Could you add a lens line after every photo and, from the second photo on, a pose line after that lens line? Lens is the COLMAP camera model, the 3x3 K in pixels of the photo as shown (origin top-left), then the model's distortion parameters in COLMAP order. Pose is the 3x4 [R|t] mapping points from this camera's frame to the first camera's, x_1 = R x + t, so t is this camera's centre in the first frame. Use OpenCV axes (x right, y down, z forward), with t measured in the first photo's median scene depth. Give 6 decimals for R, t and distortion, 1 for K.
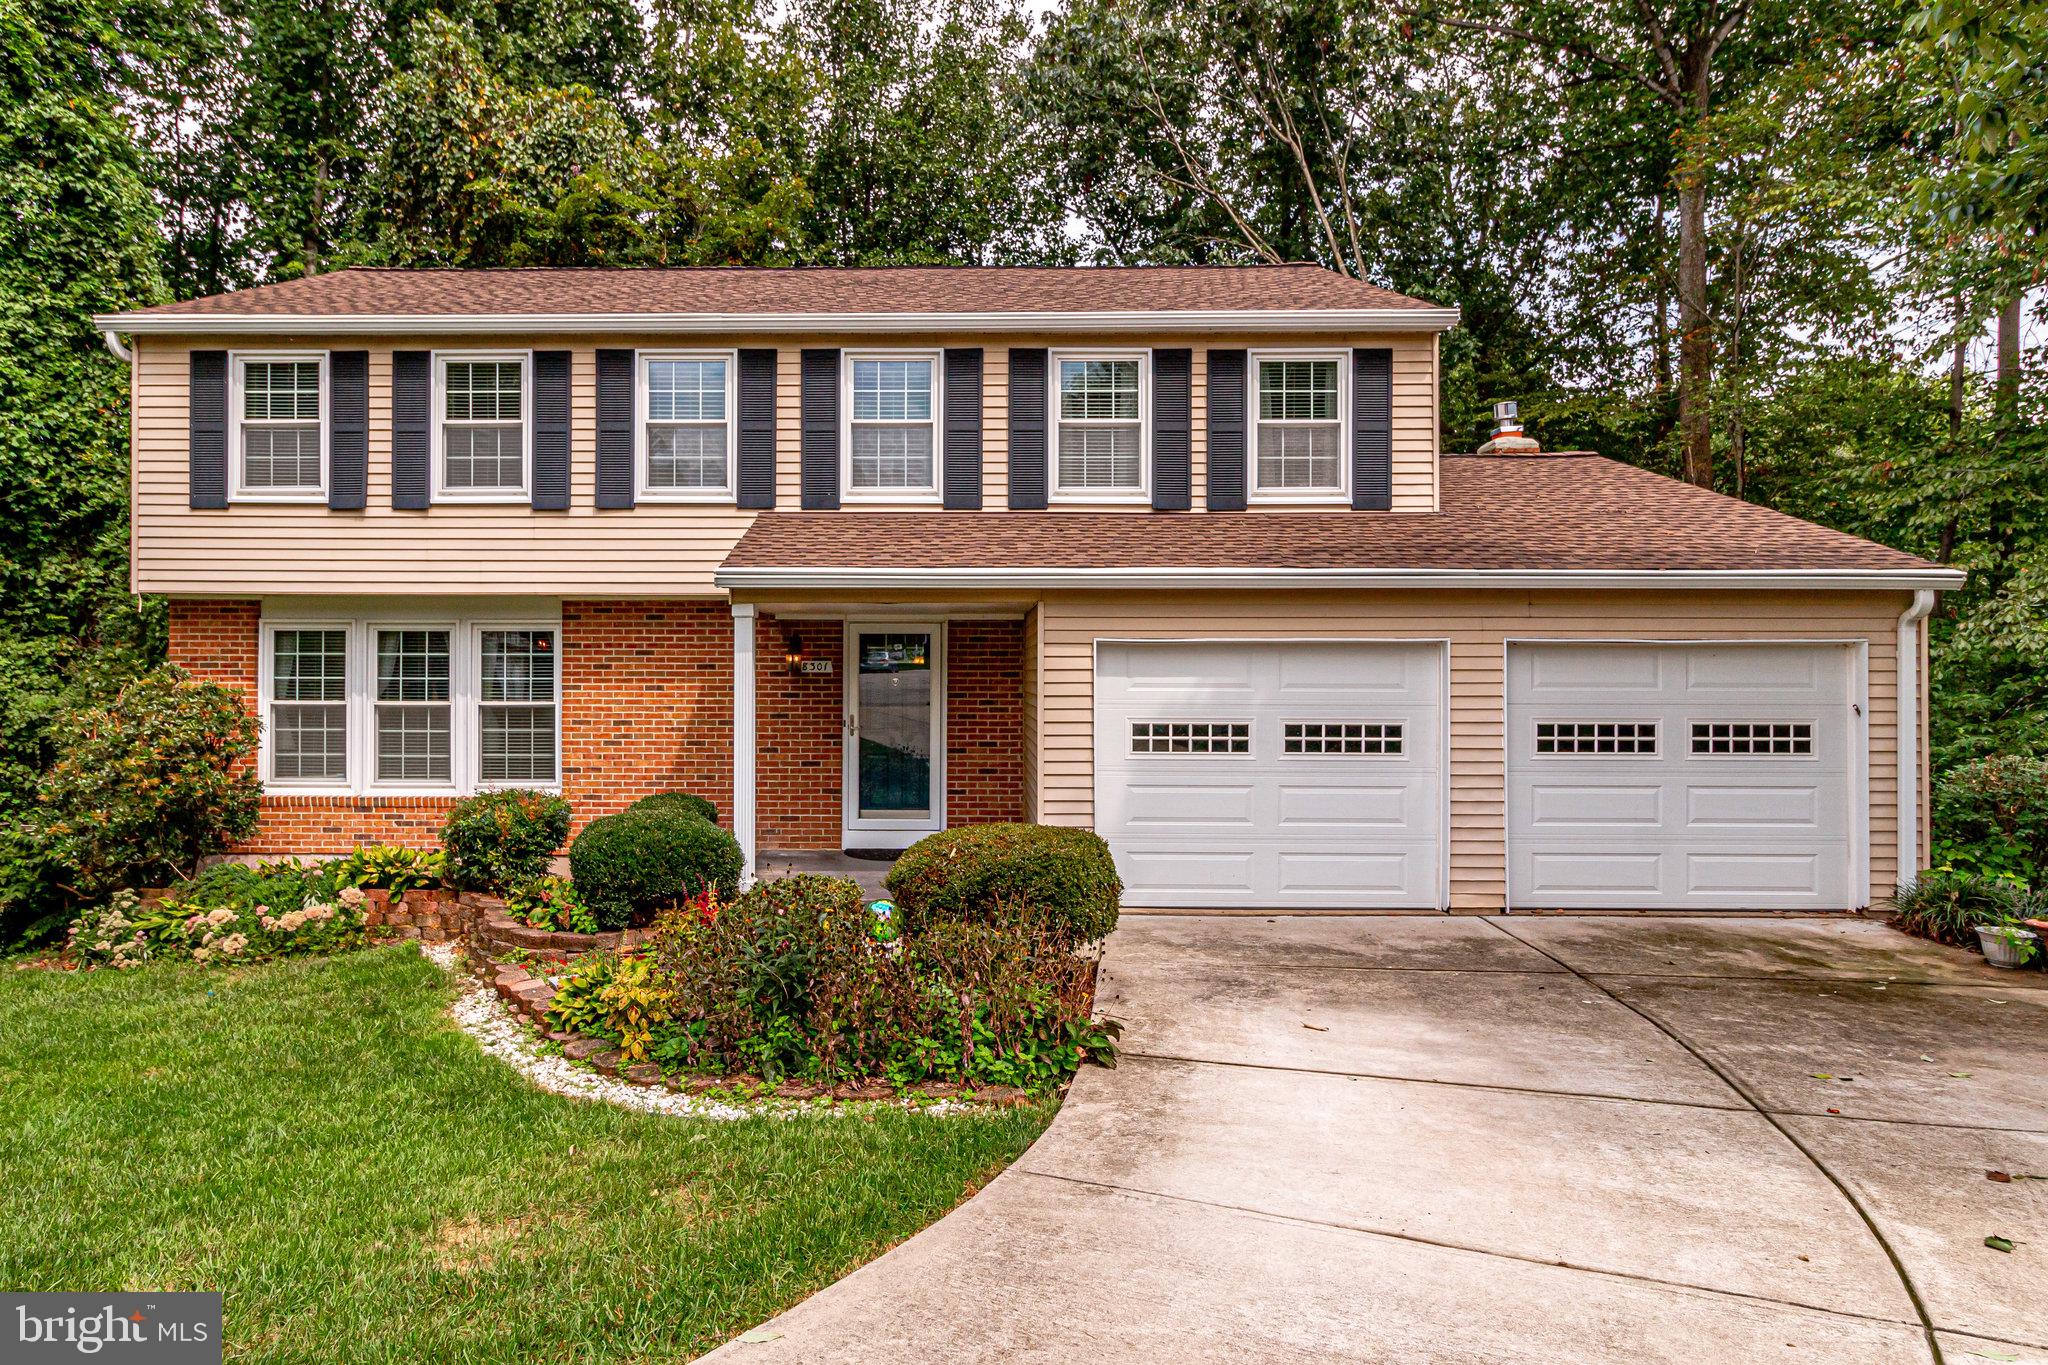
lens RADIAL K [[1323.0, 0, 893.7], [0, 1323.0, 674.7], [0, 0, 1]] dist [0.003217, 0.001217]
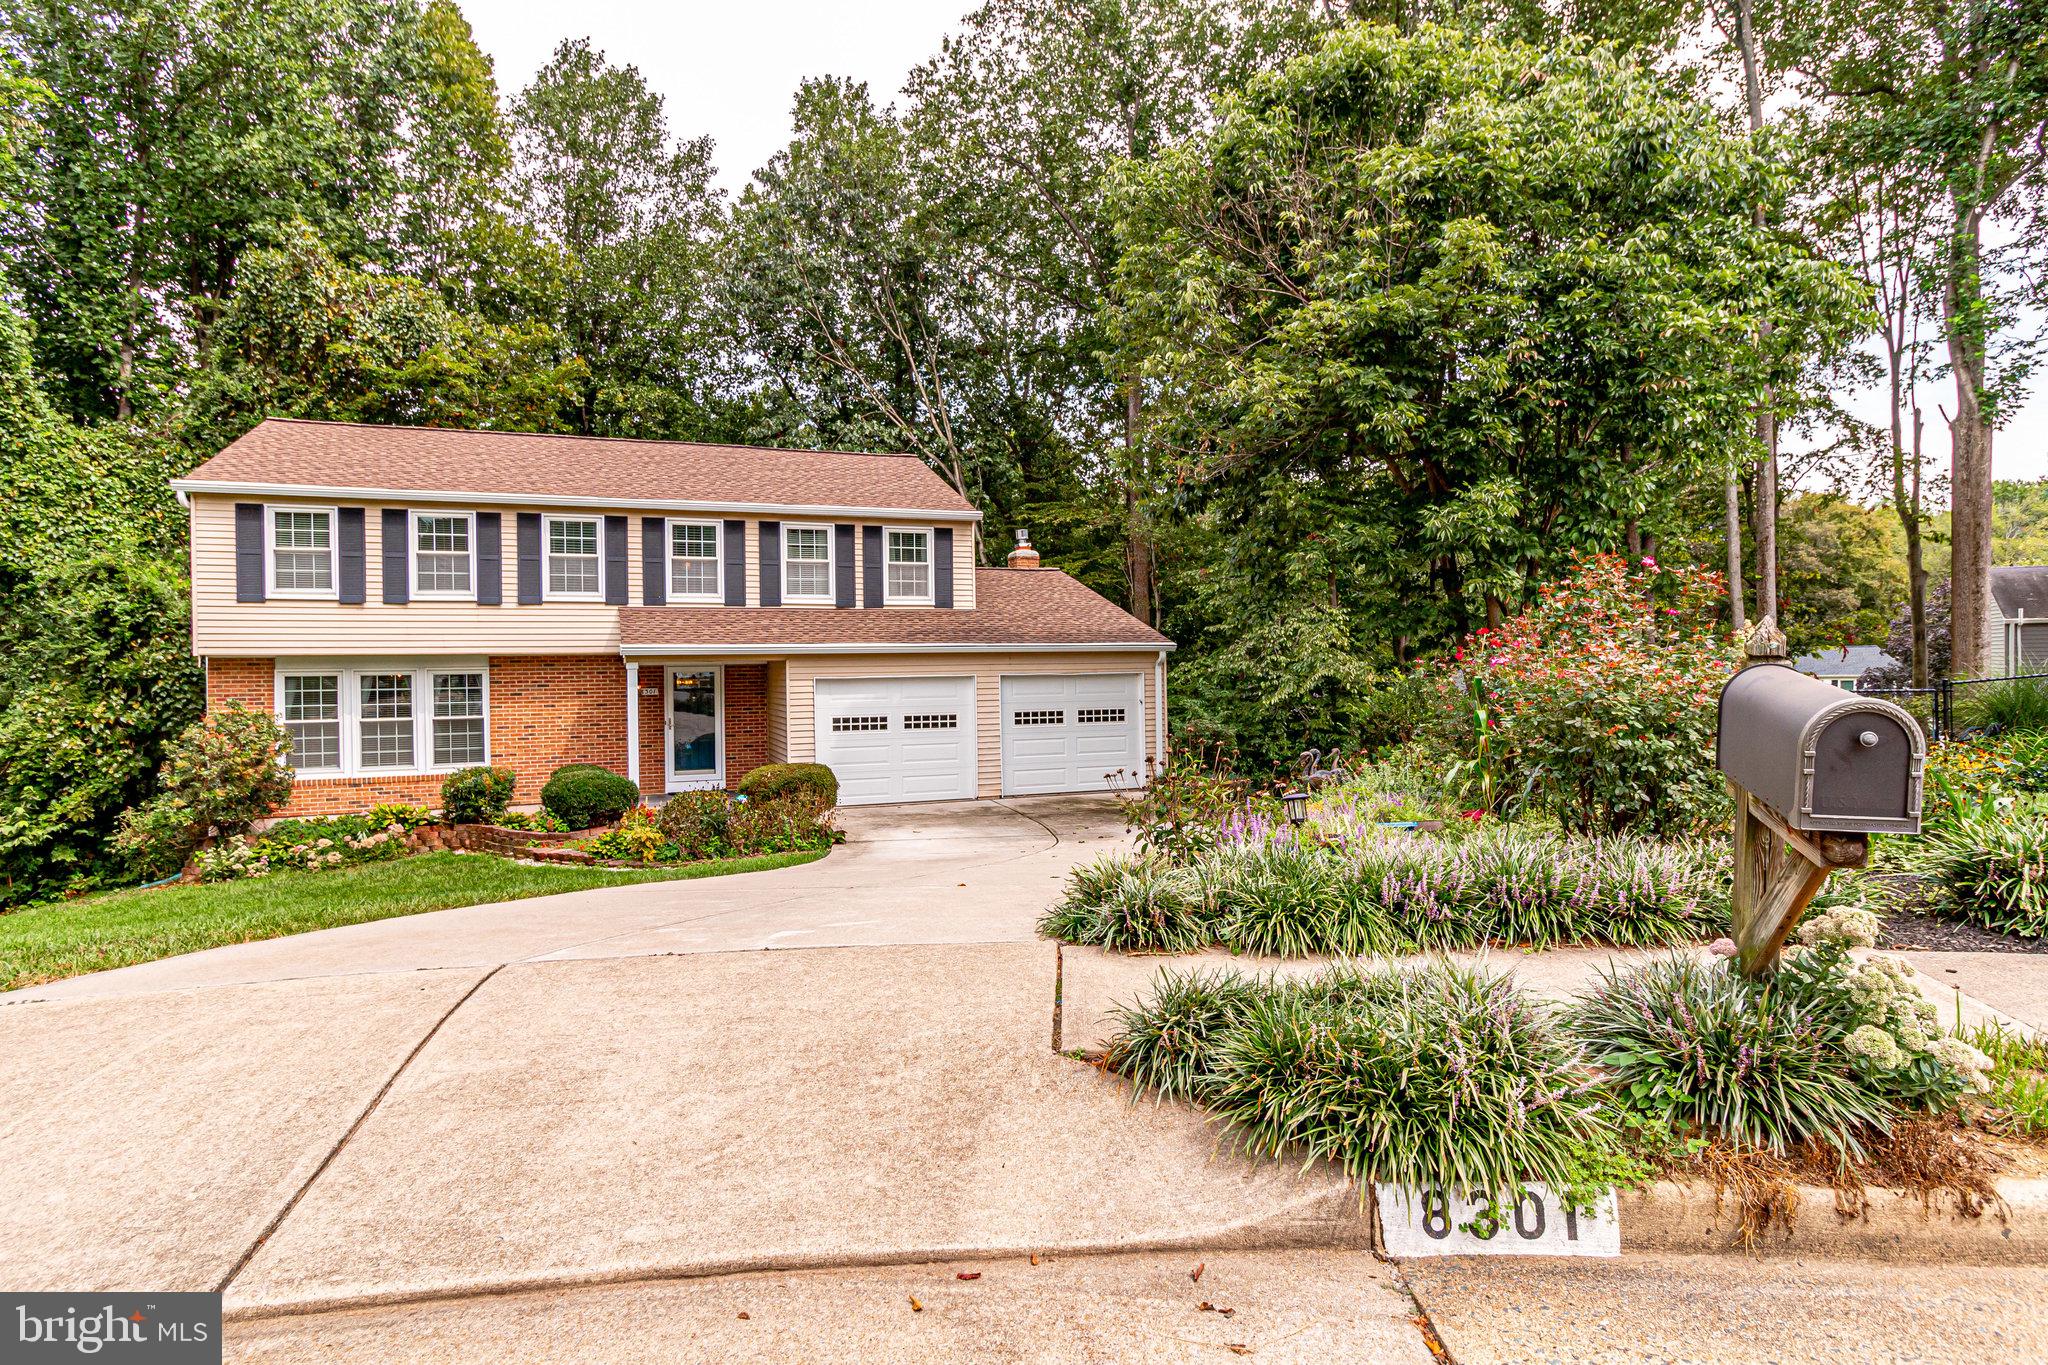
lens RADIAL K [[1147.3, 0, 1072.8], [0, 1147.3, 673.2], [0, 0, 1]] dist [0.000496, 0.000262]
pose [[0.907227, -0.015554, 0.420353, -0.196757], [0.016138, 0.999867, 0.002167, -0.025878], [-0.420331, 0.004818, 0.907358, -0.666897]]
